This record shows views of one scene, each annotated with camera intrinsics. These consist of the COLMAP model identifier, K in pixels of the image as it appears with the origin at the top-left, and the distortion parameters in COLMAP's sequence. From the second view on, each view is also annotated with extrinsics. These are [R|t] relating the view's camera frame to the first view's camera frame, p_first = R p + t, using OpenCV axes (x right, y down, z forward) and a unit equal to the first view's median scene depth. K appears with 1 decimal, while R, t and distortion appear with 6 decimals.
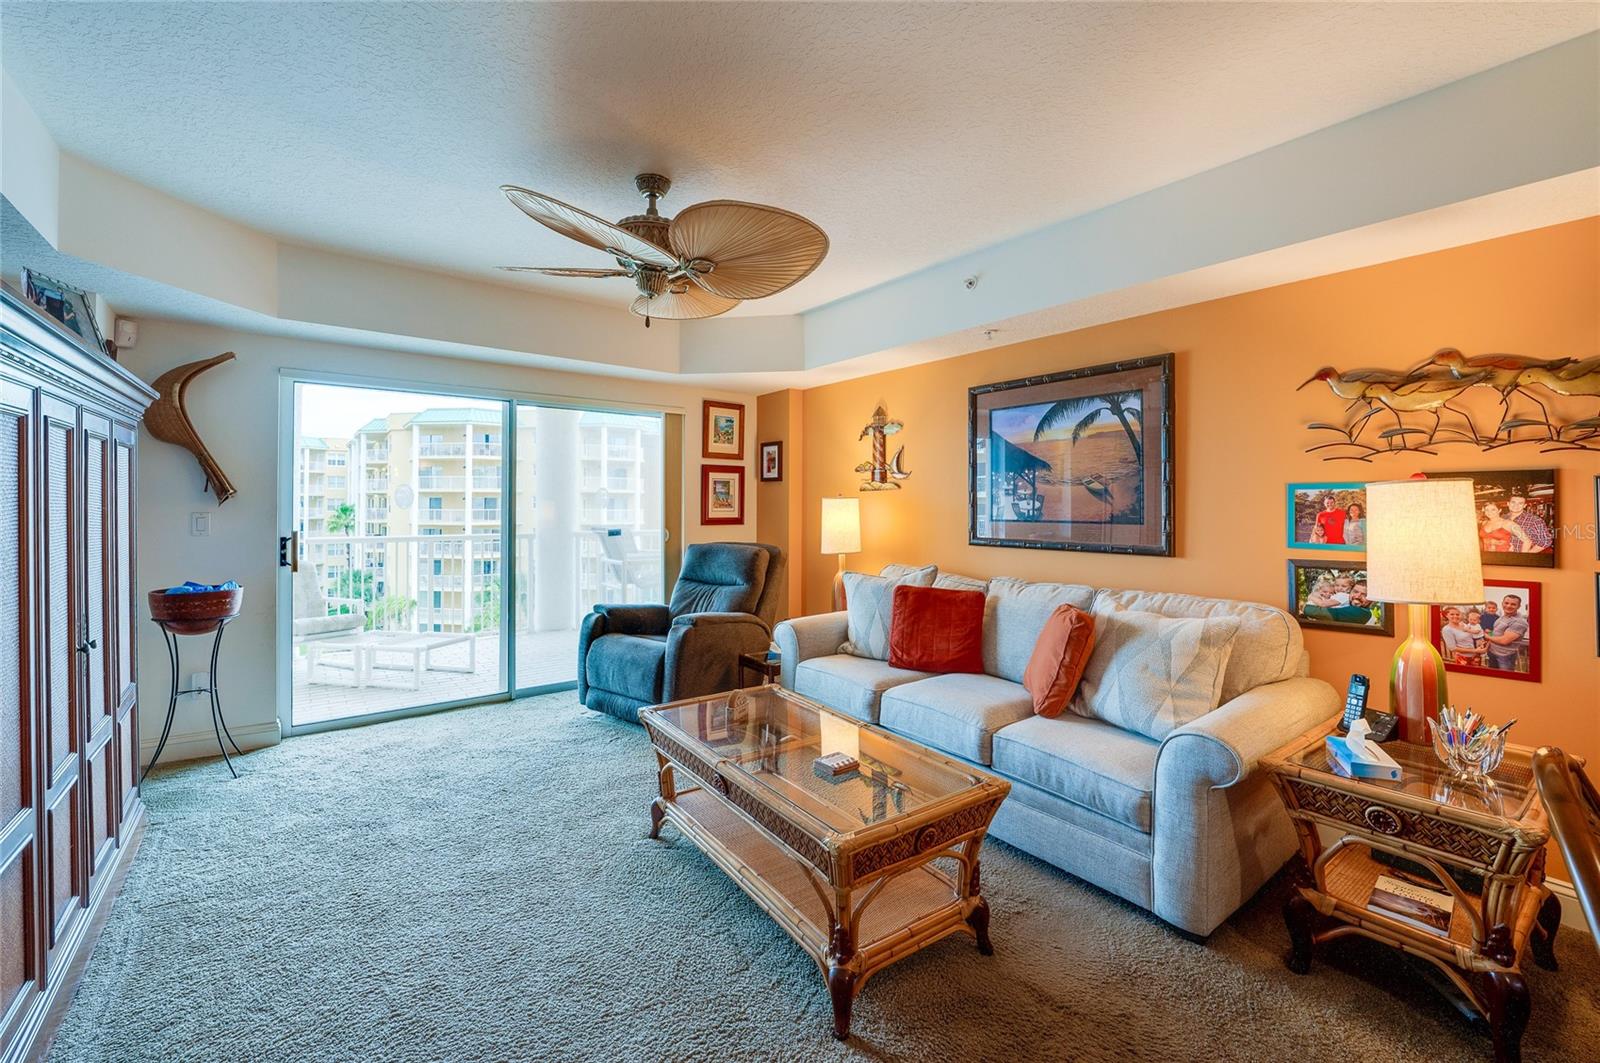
lens RADIAL K [[645.4, 0, 801.8], [0, 645.4, 507.8], [0, 0, 1]] dist [-0.009723, -0.000018]
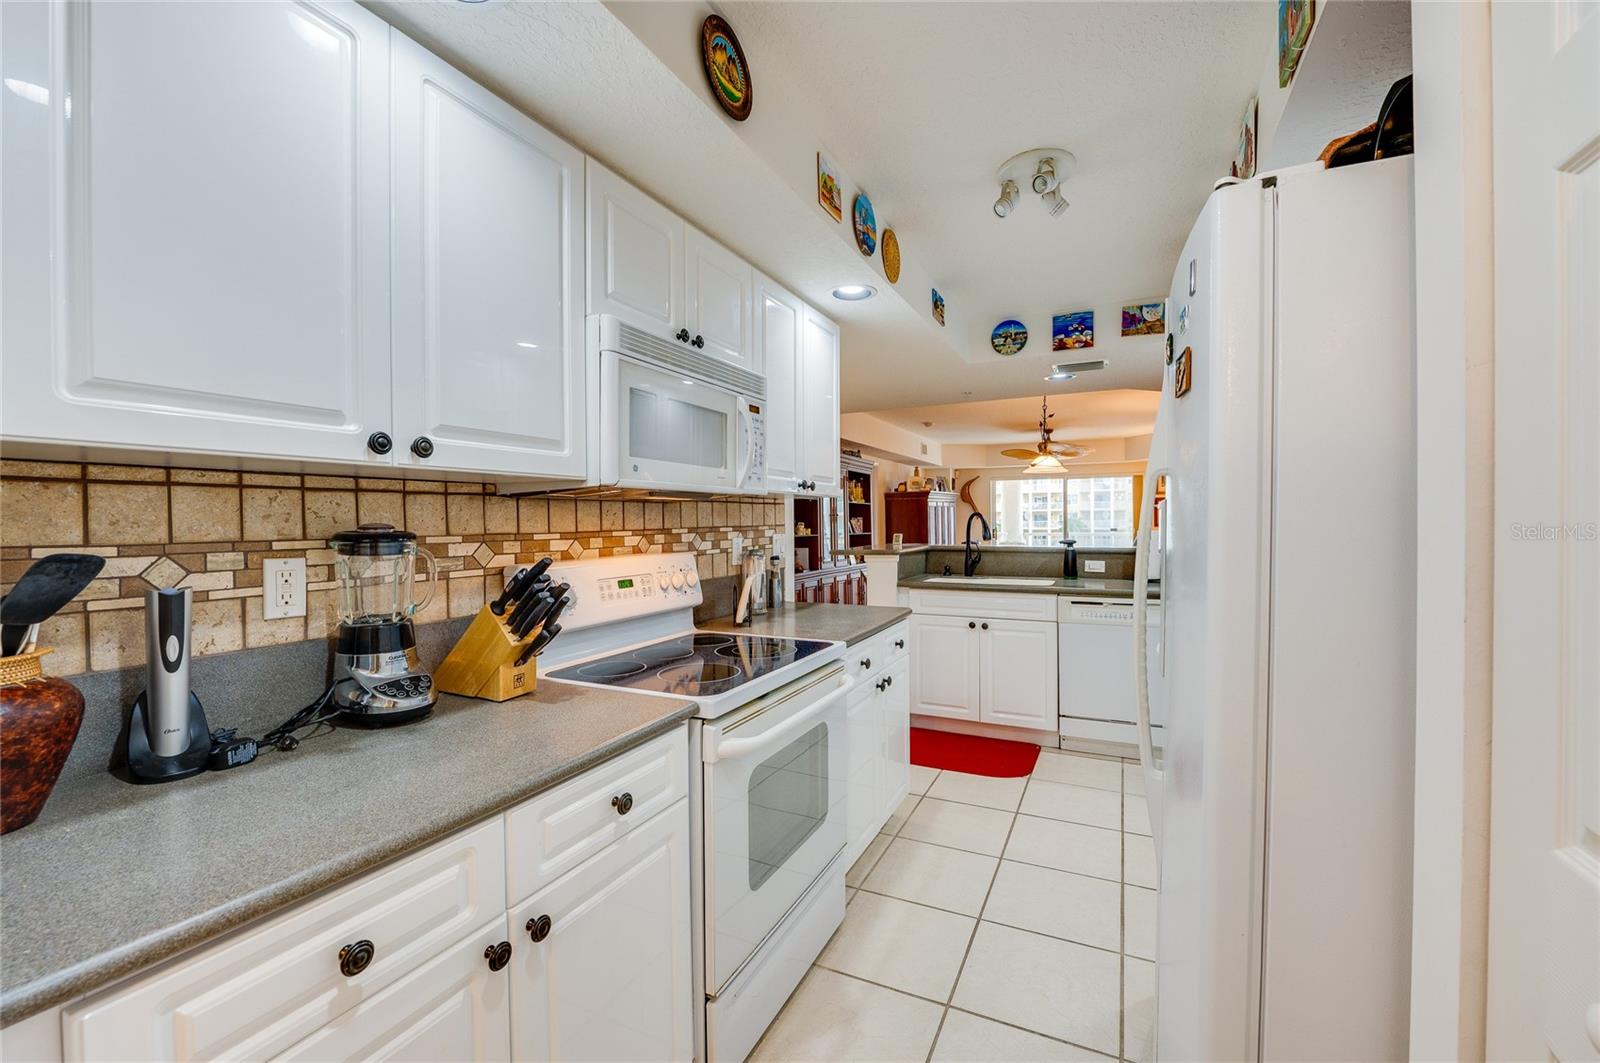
lens RADIAL K [[649.7, 0, 809.2], [0, 649.7, 521.1], [0, 0, 1]] dist [-0.015663, -0.000157]
pose [[0.444641, -0.002102, -0.895706, 1.462000], [0.004079, 0.999992, -0.000322, 0.003792], [0.895700, -0.003511, 0.444646, -1.105604]]
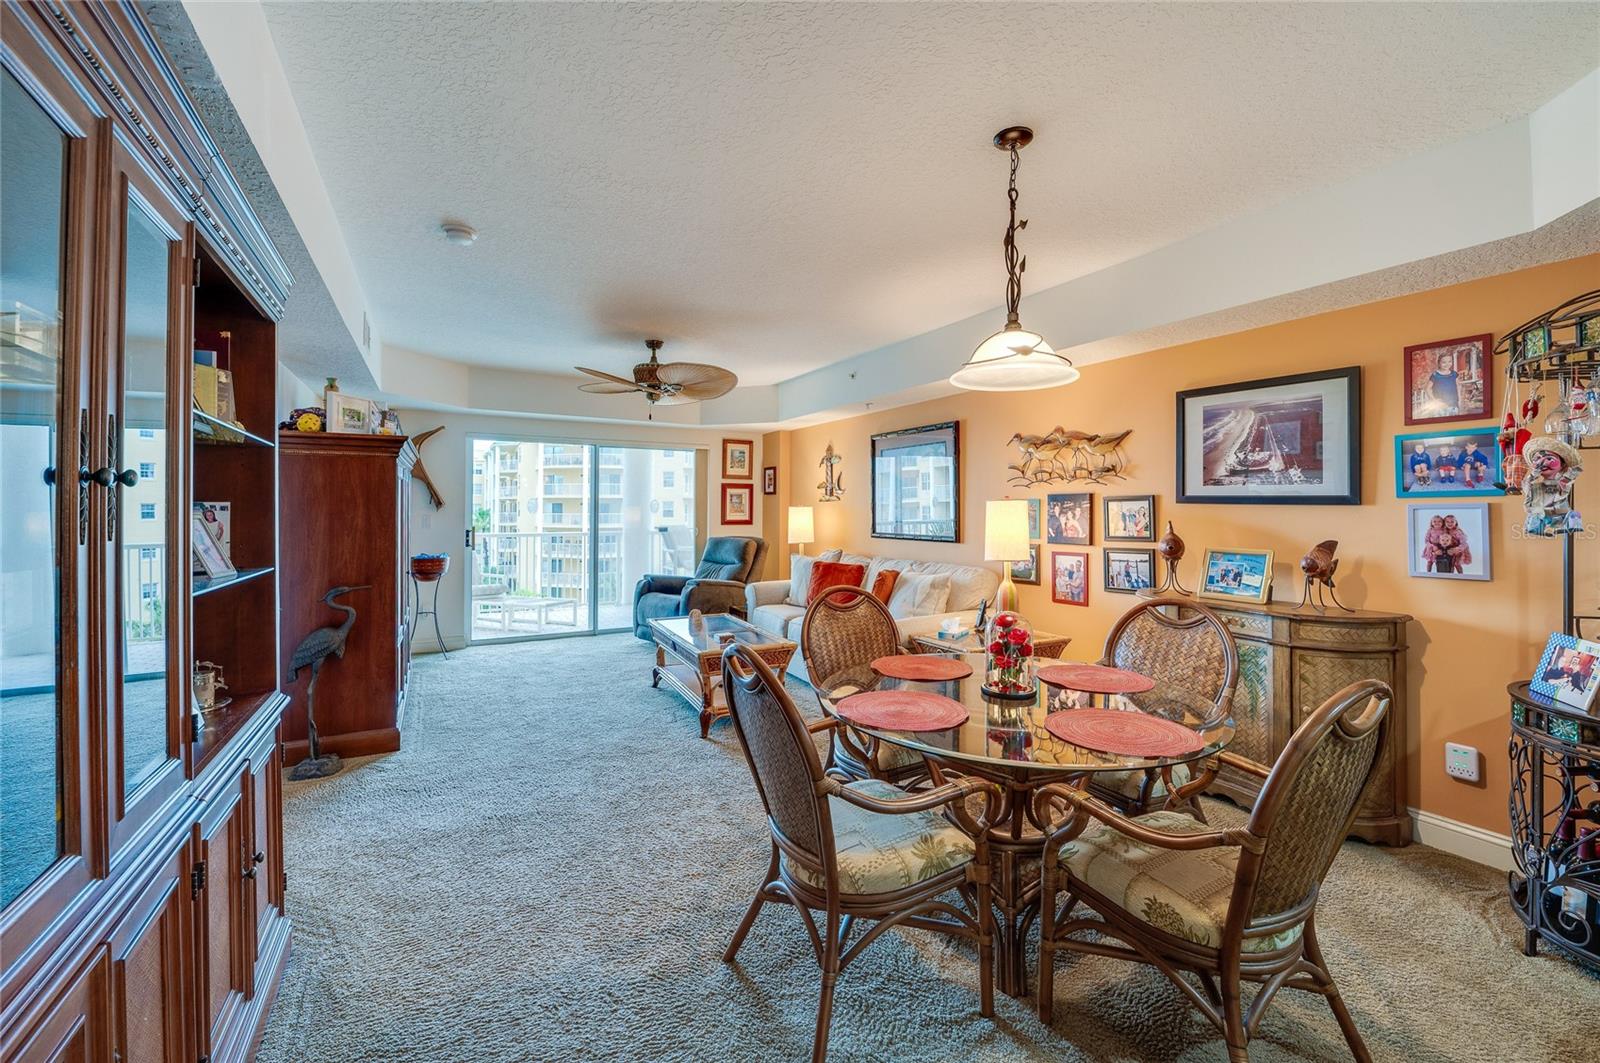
lens RADIAL K [[654.8, 0, 800.8], [0, 654.8, 504.9], [0, 0, 1]] dist [-0.001941, -0.000146]
pose [[0.986811, -0.001000, -0.161876, 0.303116], [-0.000884, 0.999933, -0.011564, -0.001508], [0.161877, 0.011554, 0.986743, -0.499545]]
